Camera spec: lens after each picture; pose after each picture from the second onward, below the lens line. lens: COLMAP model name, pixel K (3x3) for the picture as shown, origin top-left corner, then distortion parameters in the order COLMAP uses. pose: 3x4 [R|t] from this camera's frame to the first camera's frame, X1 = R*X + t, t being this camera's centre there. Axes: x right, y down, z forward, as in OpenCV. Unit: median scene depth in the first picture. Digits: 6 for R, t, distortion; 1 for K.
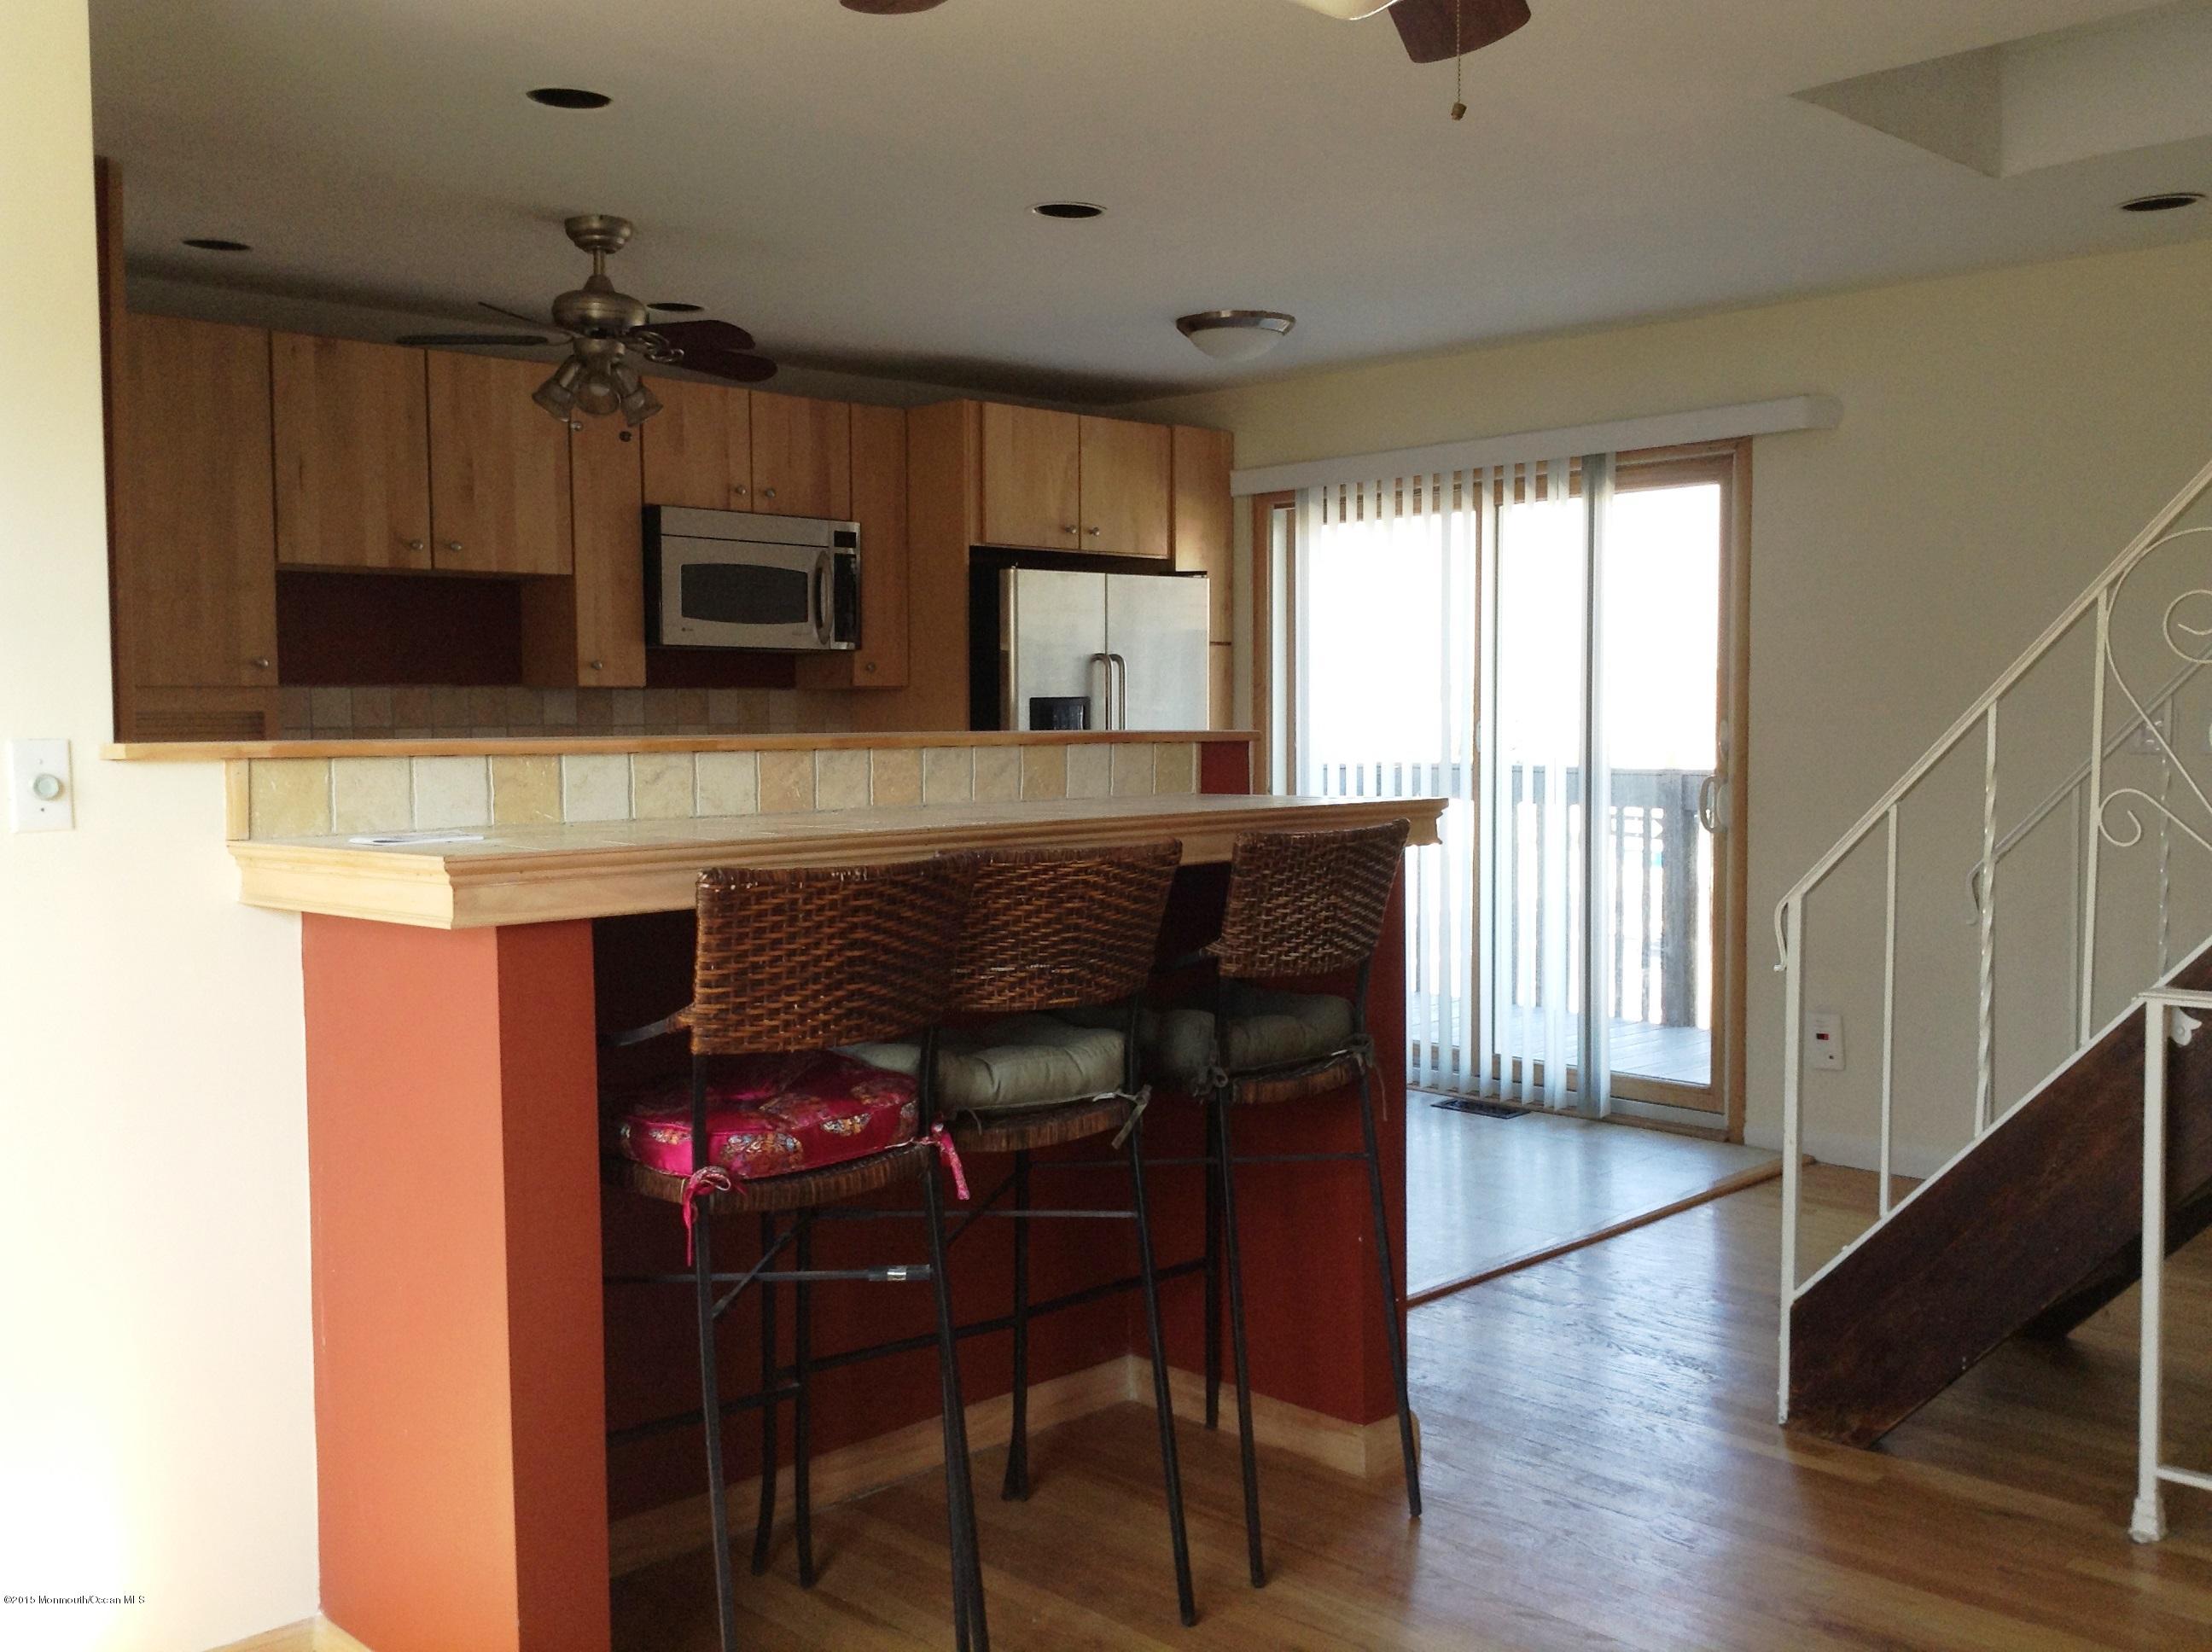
lens RADIAL K [[2000.5, 0, 1099.8], [0, 2000.5, 805.9], [0, 0, 1]] dist [0.117778, -0.226632]
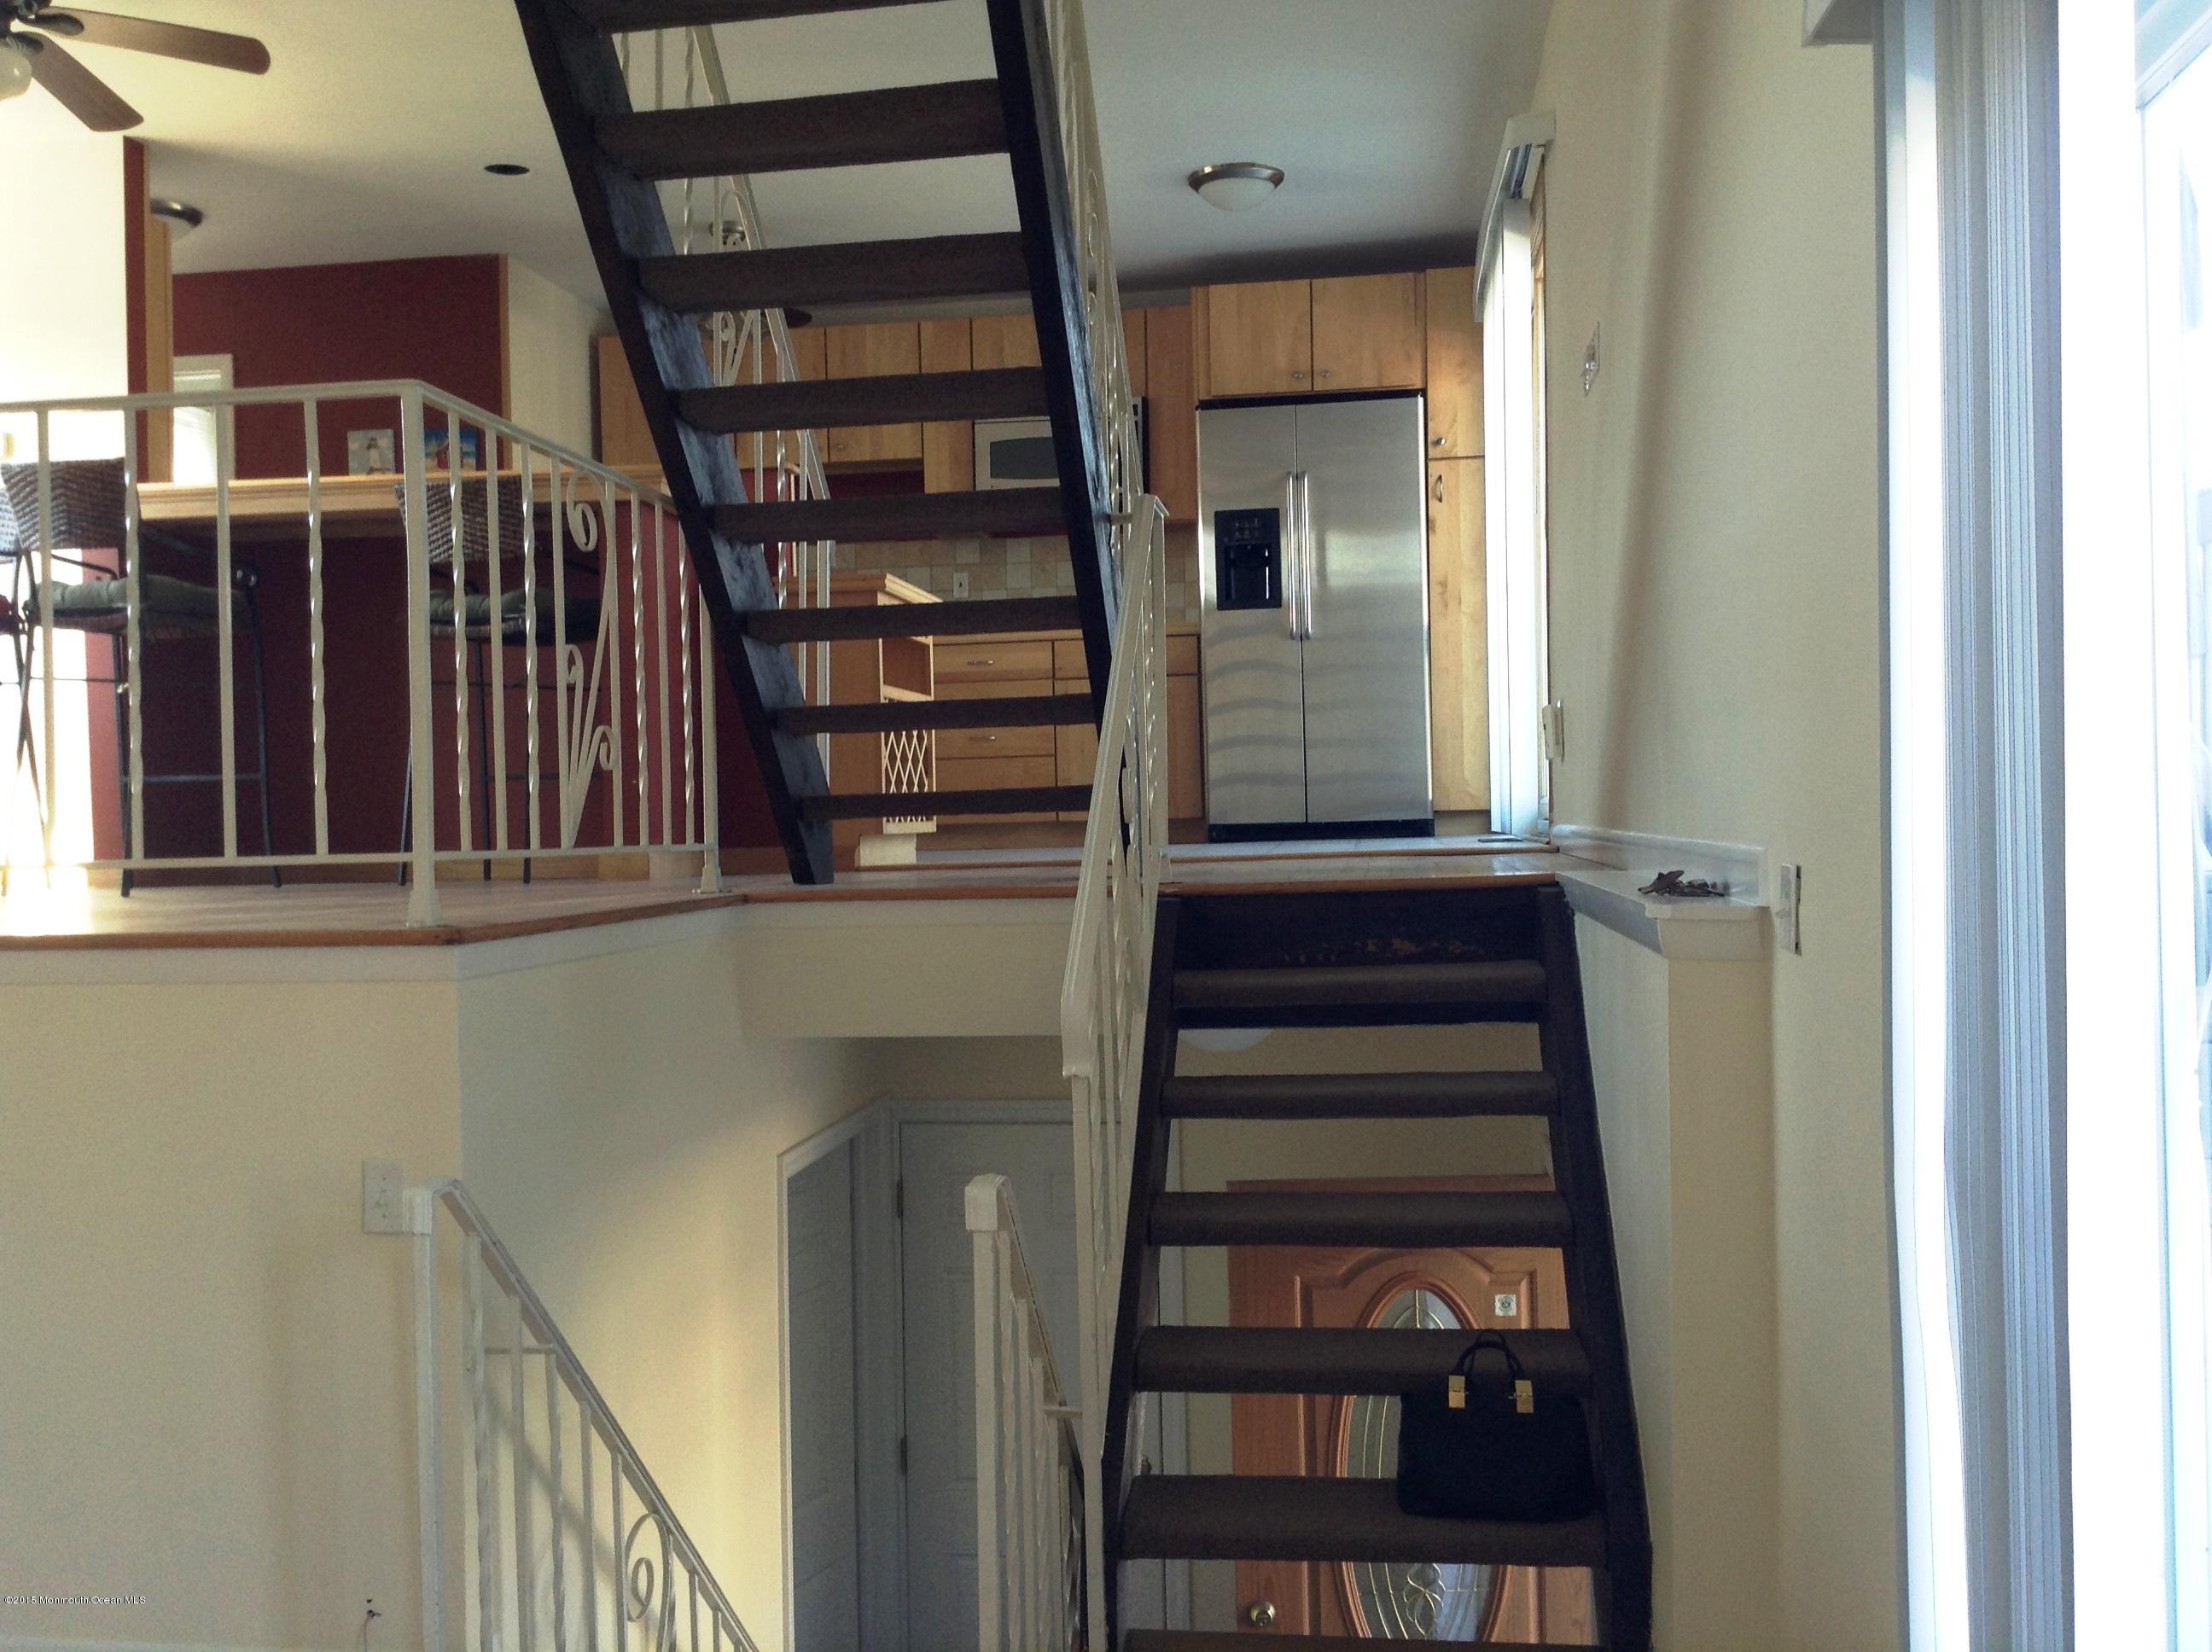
lens RADIAL K [[2000.5, 0, 1099.8], [0, 2000.5, 805.9], [0, 0, 1]] dist [0.117778, -0.226632]
pose [[0.612094, -0.005254, -0.790768, 1.115127], [-0.022125, 0.999473, -0.023767, 0.198512], [0.790475, 0.032043, 0.611655, 0.206354]]
